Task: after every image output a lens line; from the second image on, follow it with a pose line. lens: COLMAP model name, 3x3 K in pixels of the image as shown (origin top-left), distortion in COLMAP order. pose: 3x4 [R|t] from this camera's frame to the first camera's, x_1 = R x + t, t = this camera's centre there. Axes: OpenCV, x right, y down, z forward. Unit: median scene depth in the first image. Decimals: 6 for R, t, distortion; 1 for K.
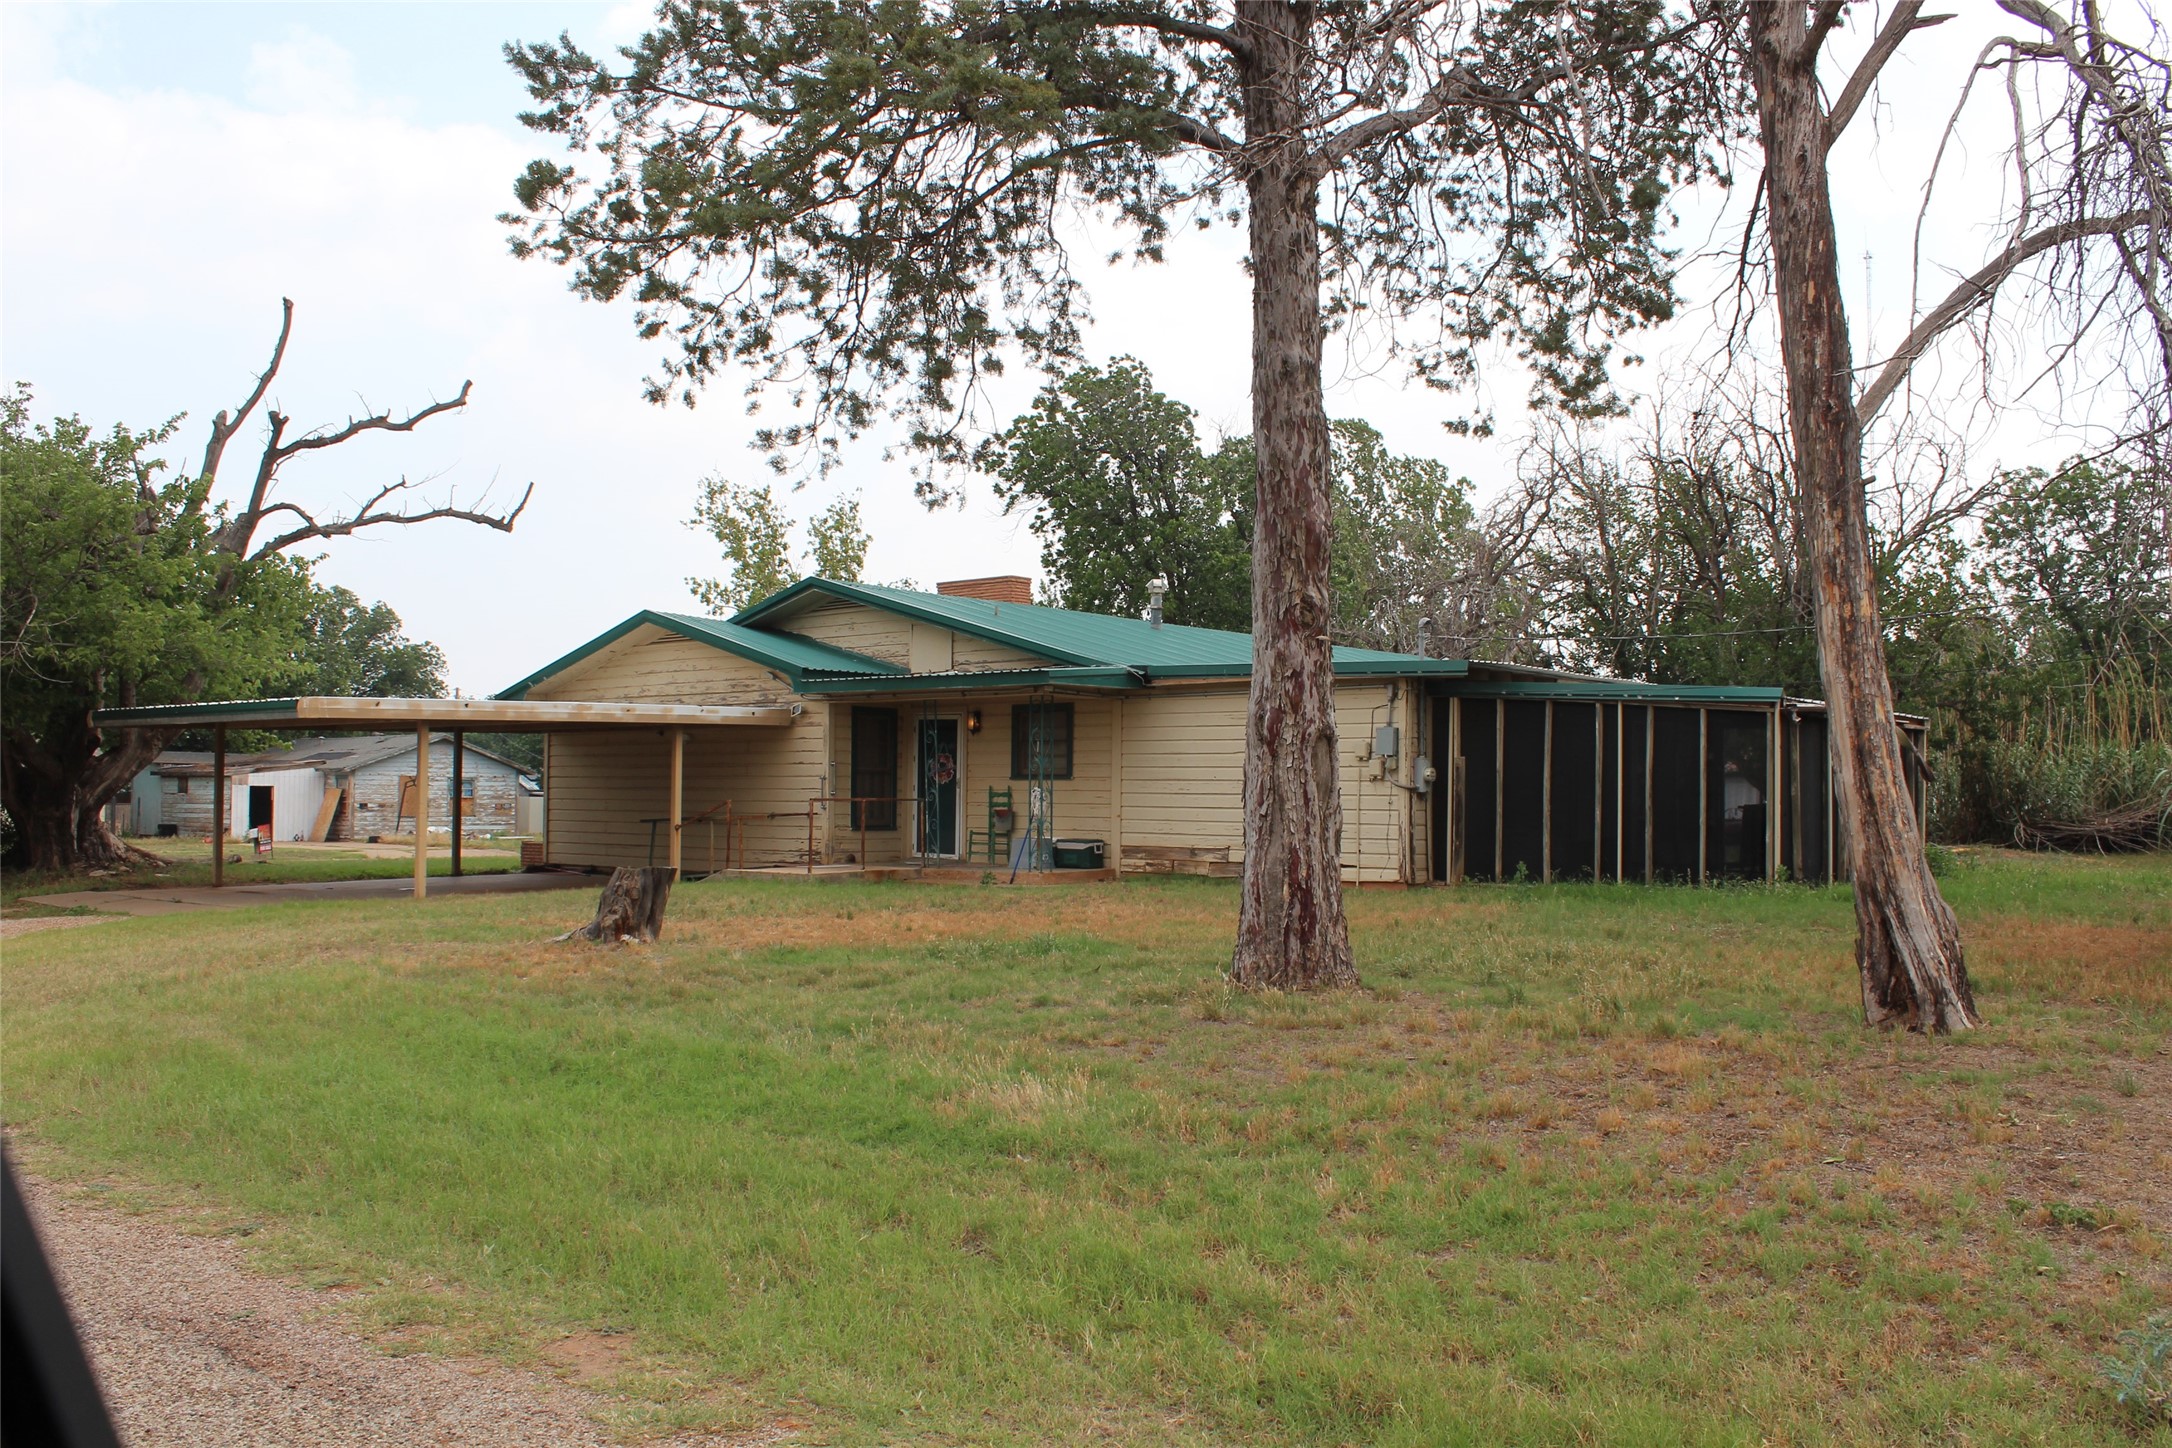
lens RADIAL K [[1800.7, 0, 1087.2], [0, 1800.7, 735.5], [0, 0, 1]] dist [-0.120700, 0.065828]
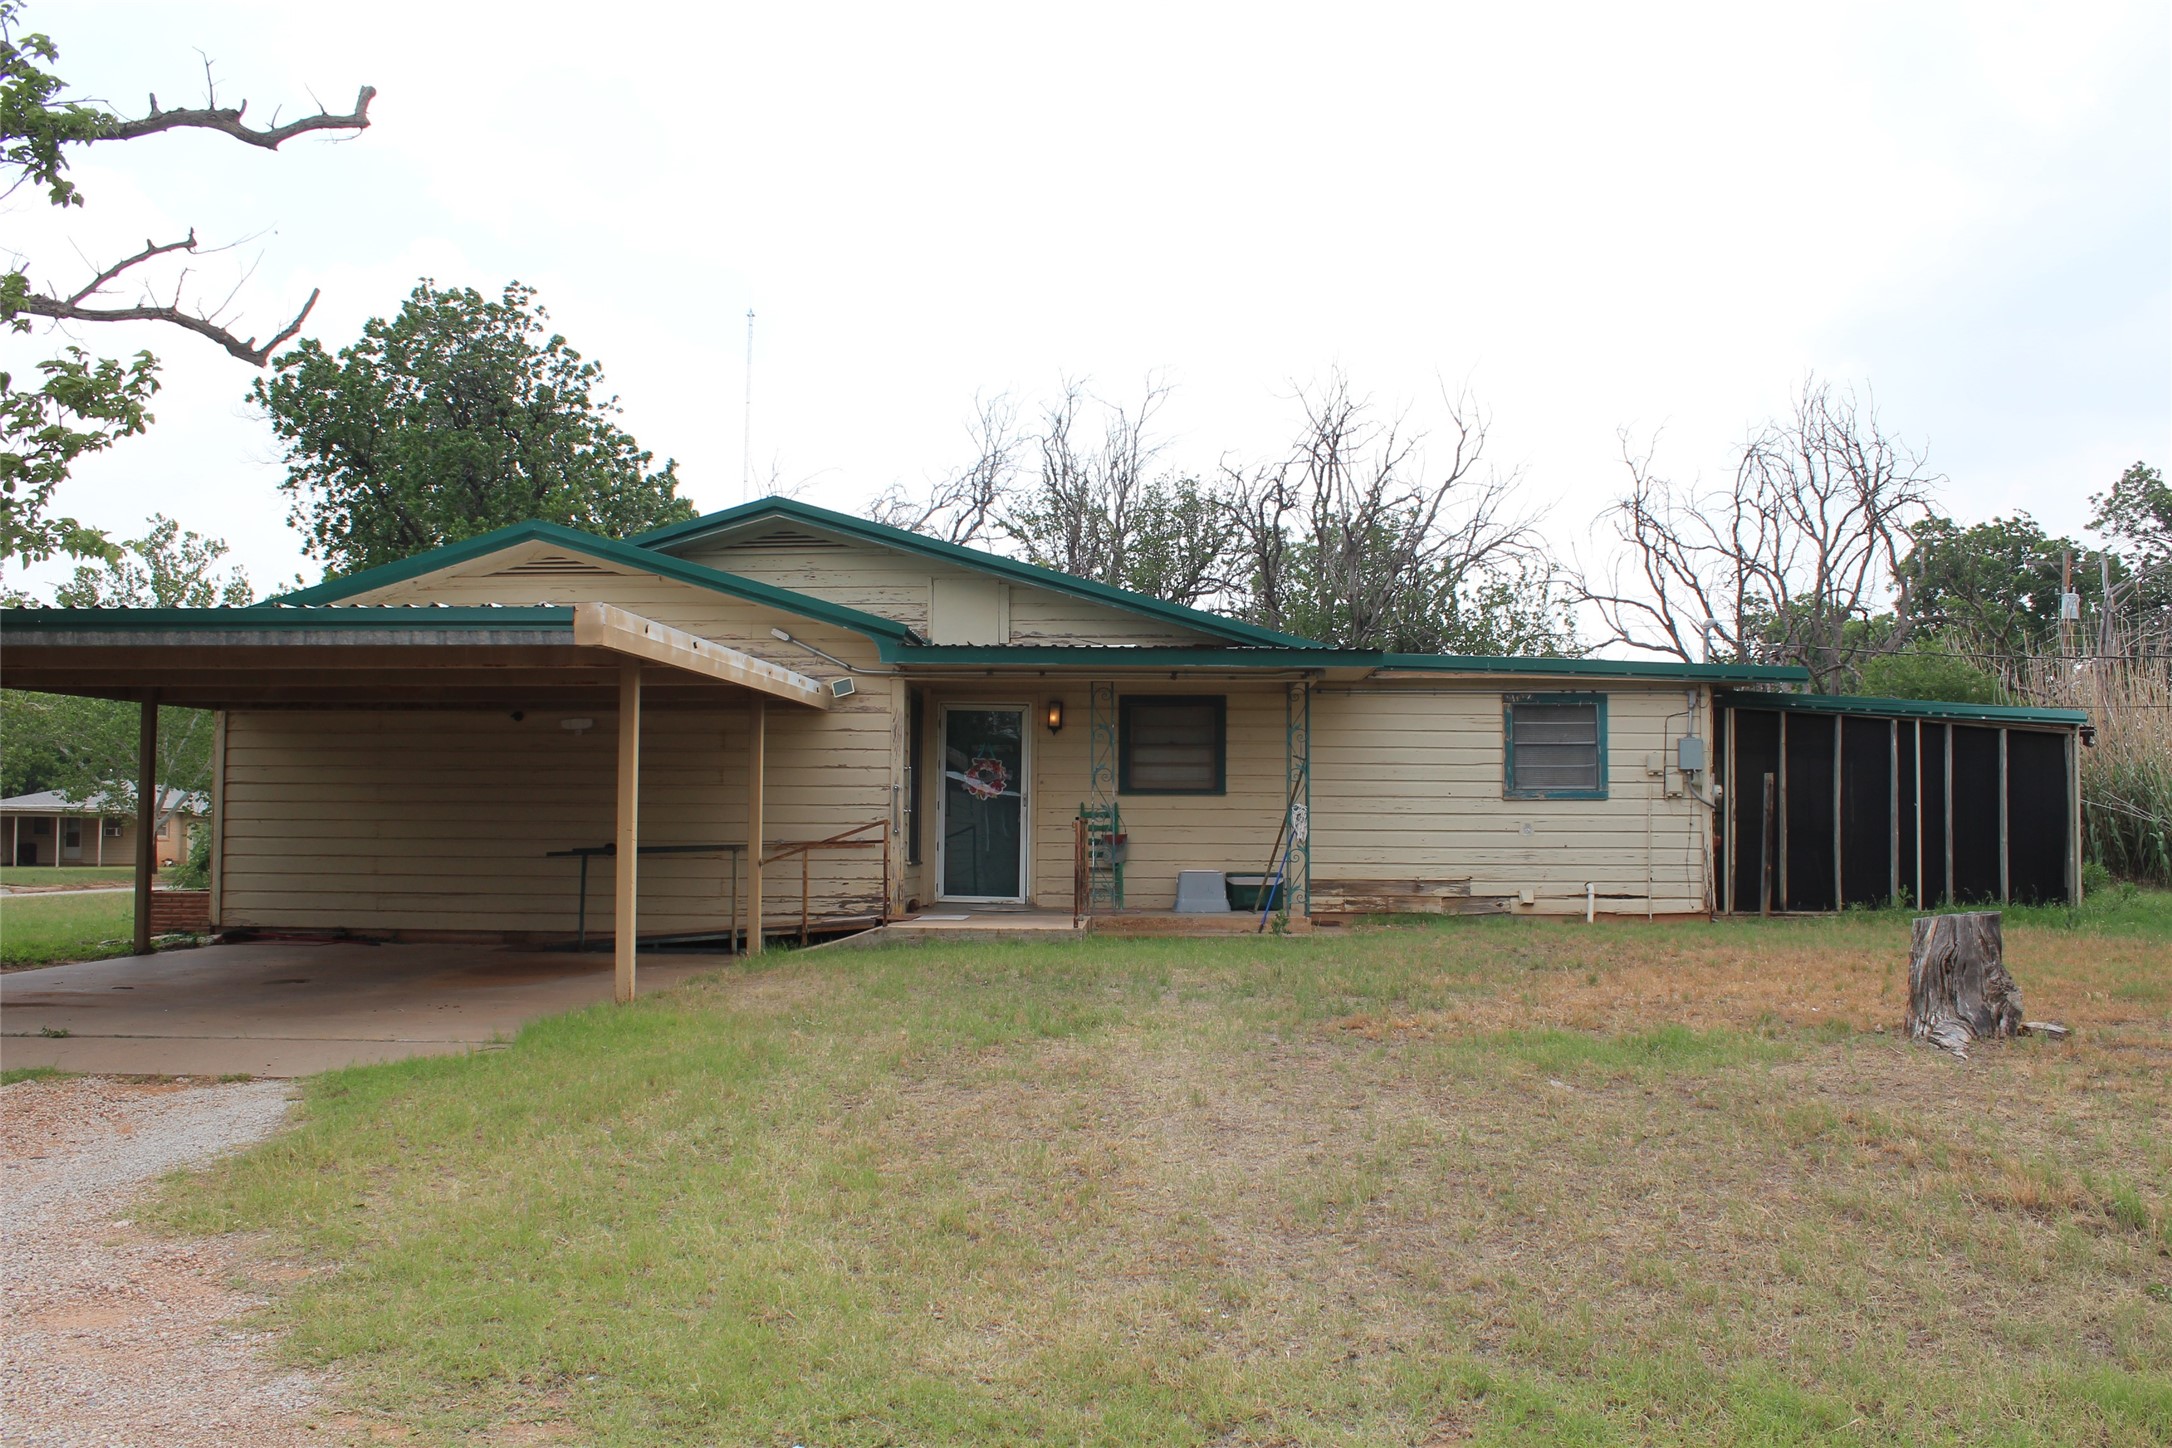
lens RADIAL K [[1800.7, 0, 1103.8], [0, 1800.7, 770.0], [0, 0, 1]] dist [-0.120700, 0.065828]
pose [[0.789331, 0.022176, 0.613568, -0.510574], [-0.020519, 0.999742, -0.009736, 0.021627], [-0.613625, -0.004905, 0.789582, 0.412829]]
